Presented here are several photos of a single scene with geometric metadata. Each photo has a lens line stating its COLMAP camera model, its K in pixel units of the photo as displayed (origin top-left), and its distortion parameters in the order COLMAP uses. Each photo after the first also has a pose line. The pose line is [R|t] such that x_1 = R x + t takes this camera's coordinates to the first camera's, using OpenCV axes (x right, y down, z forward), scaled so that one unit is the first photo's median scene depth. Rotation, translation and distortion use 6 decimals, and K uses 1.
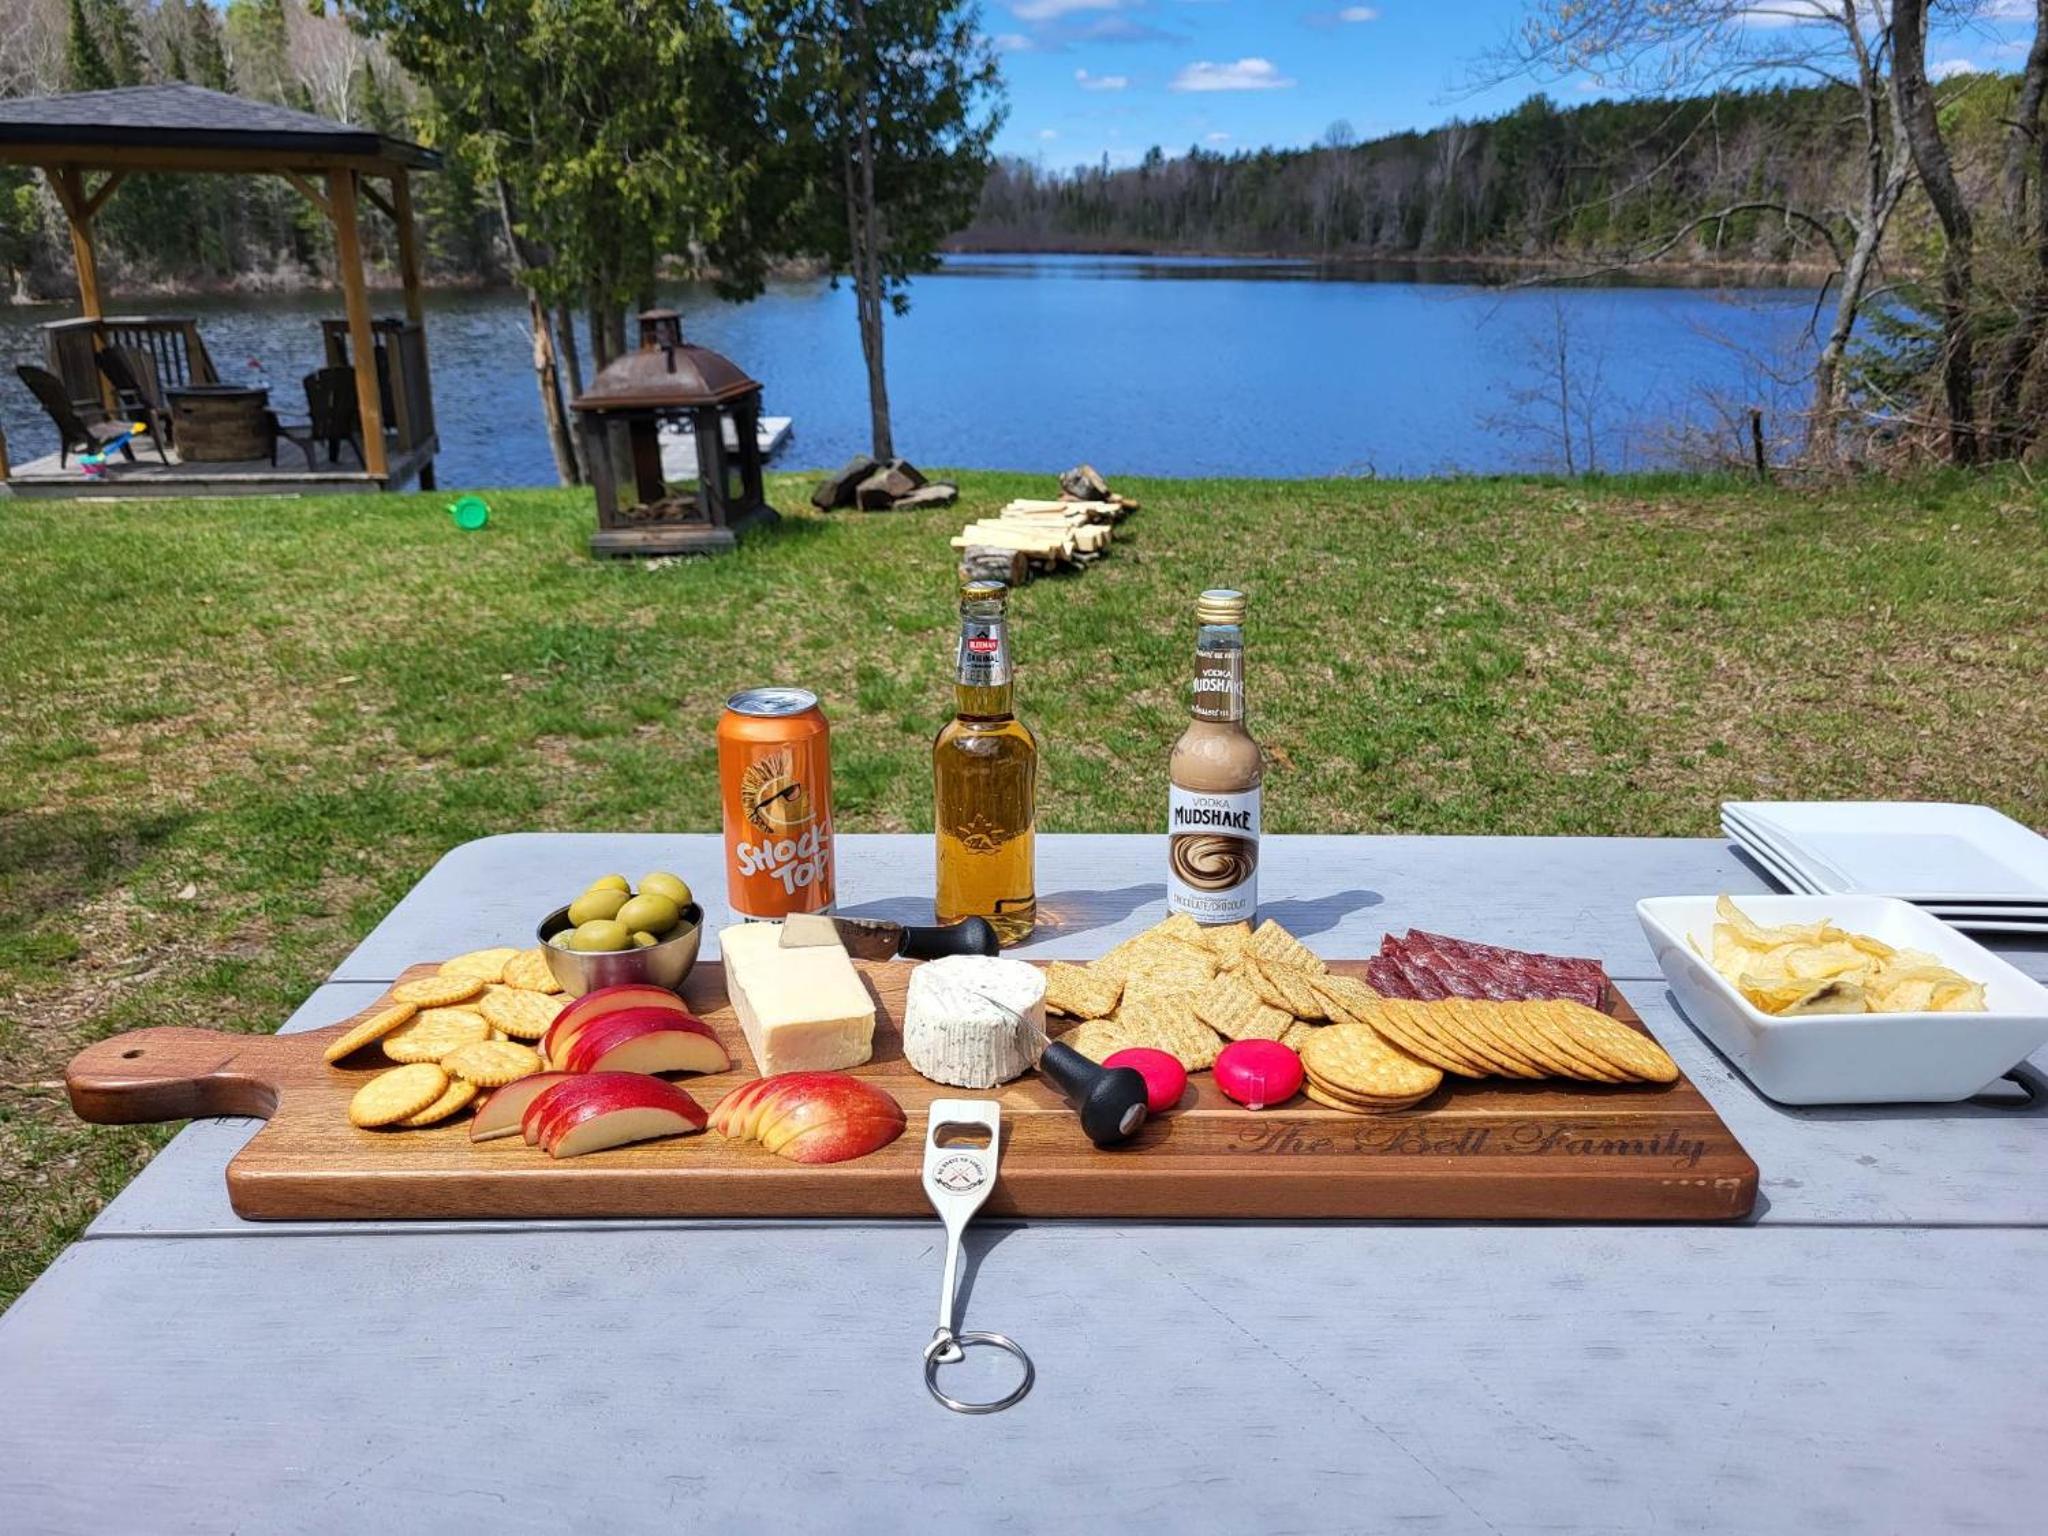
lens RADIAL K [[1587.2, 0, 1030.0], [0, 1587.2, 767.1], [0, 0, 1]] dist [0.042624, -0.007597]
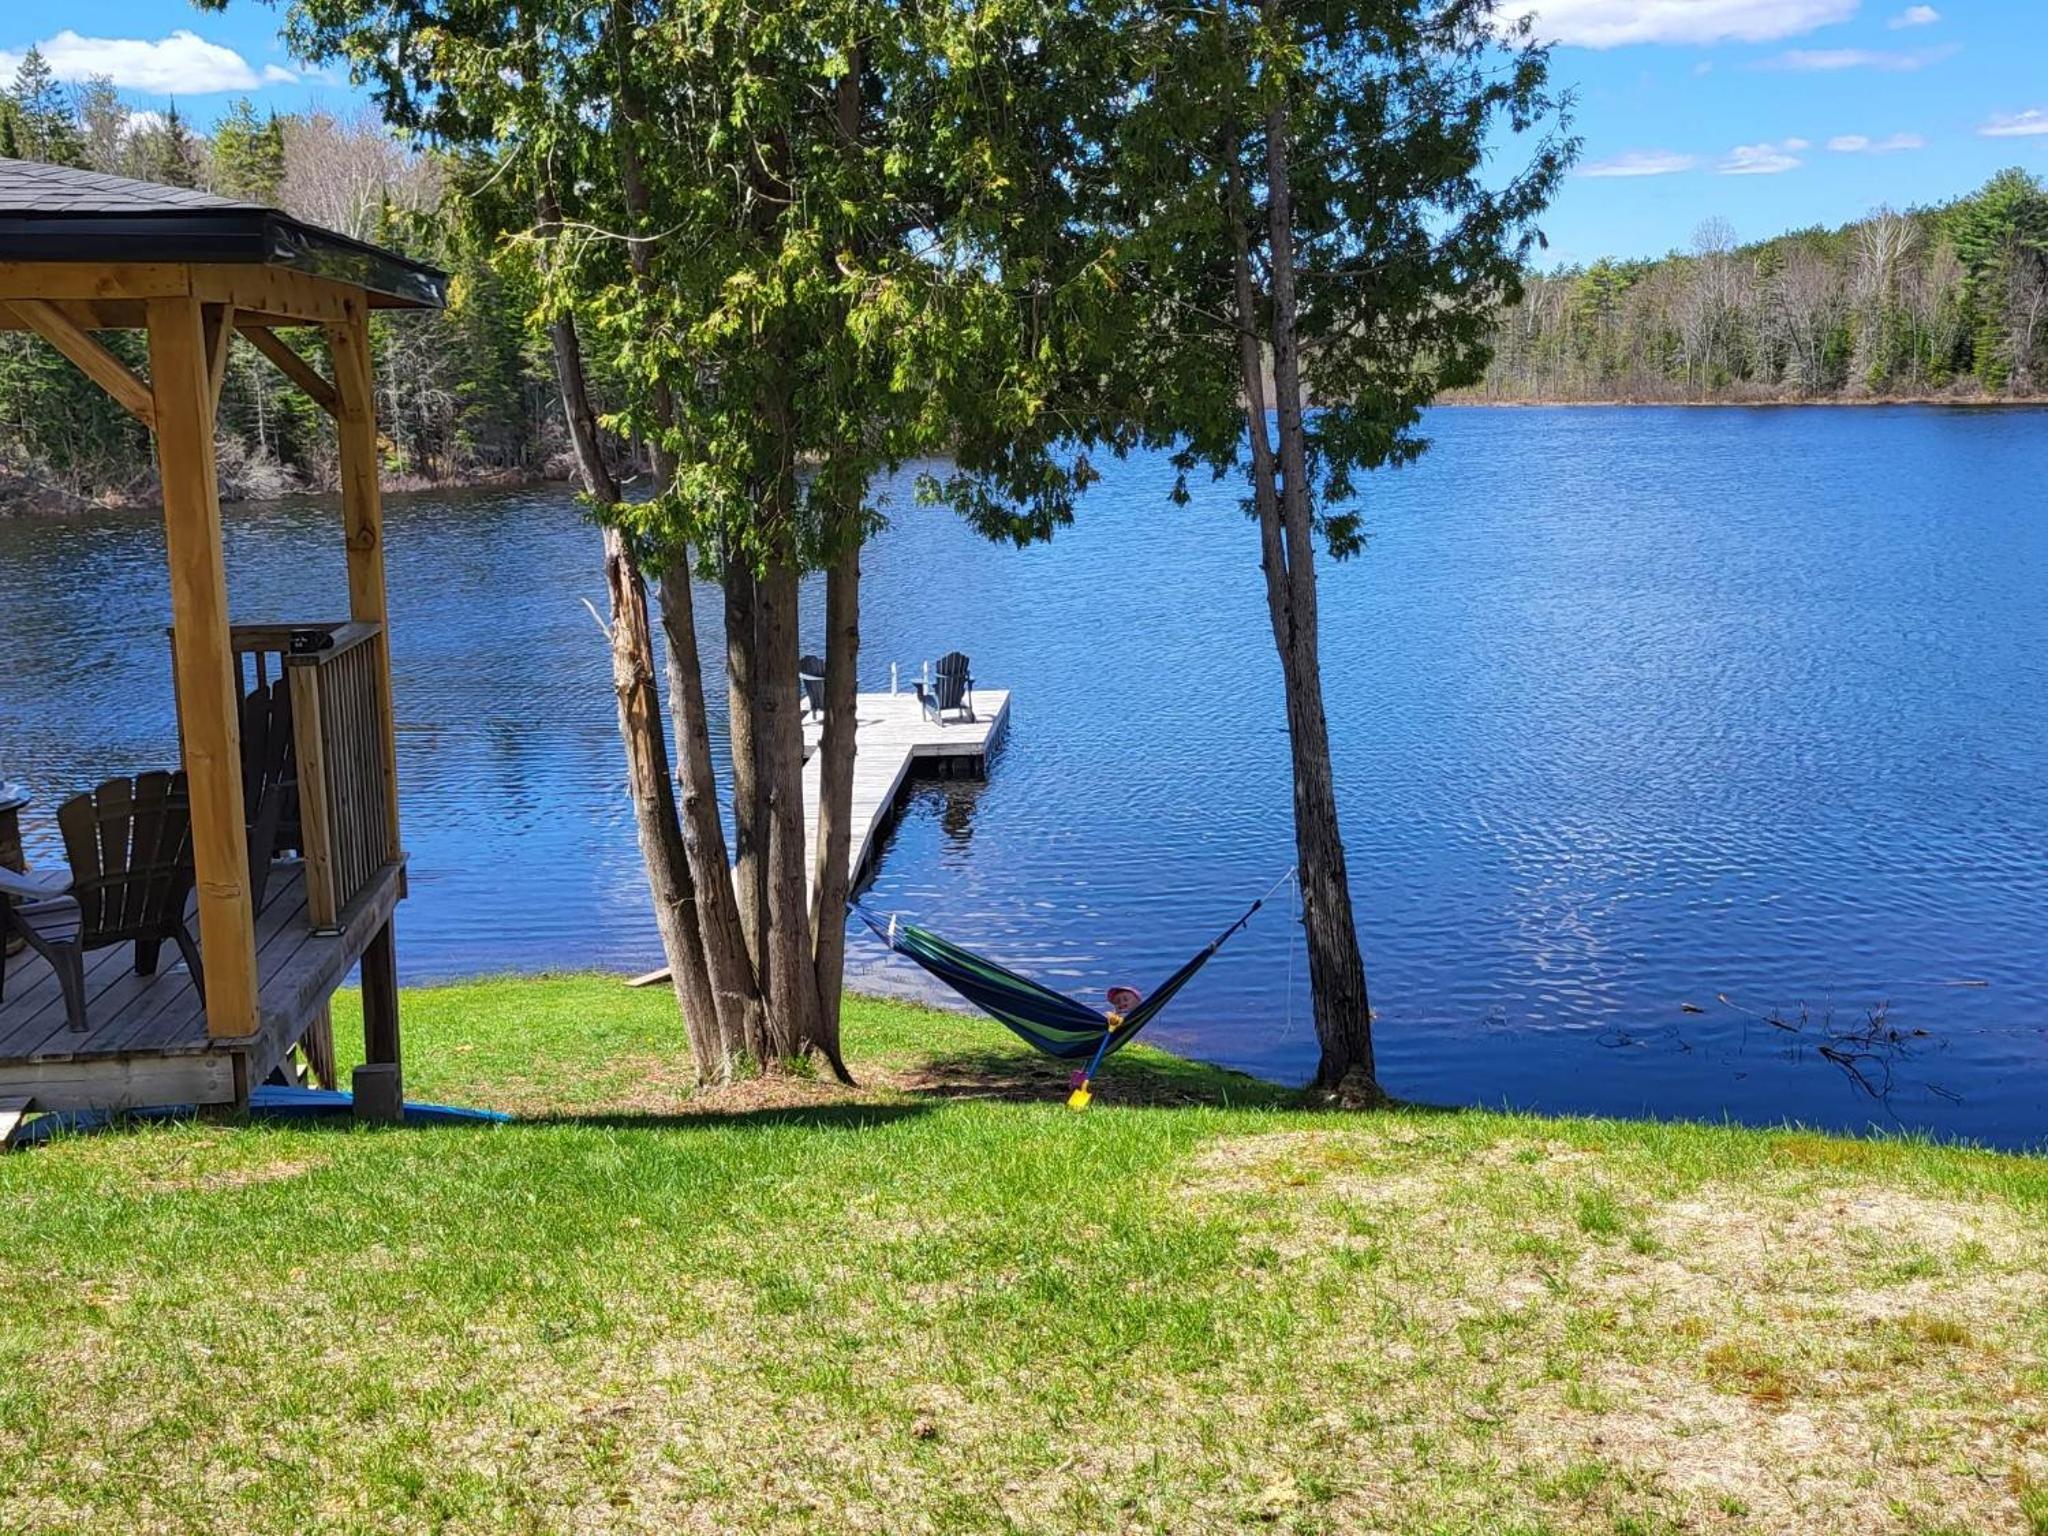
lens RADIAL K [[2272.2, 0, 1016.6], [0, 2272.2, 681.8], [0, 0, 1]] dist [0.074125, -0.002224]
pose [[0.993939, -0.019622, -0.108163, -0.107629], [-0.001749, 0.980994, -0.194031, -0.112199], [0.109915, 0.193044, 0.975014, 0.321460]]
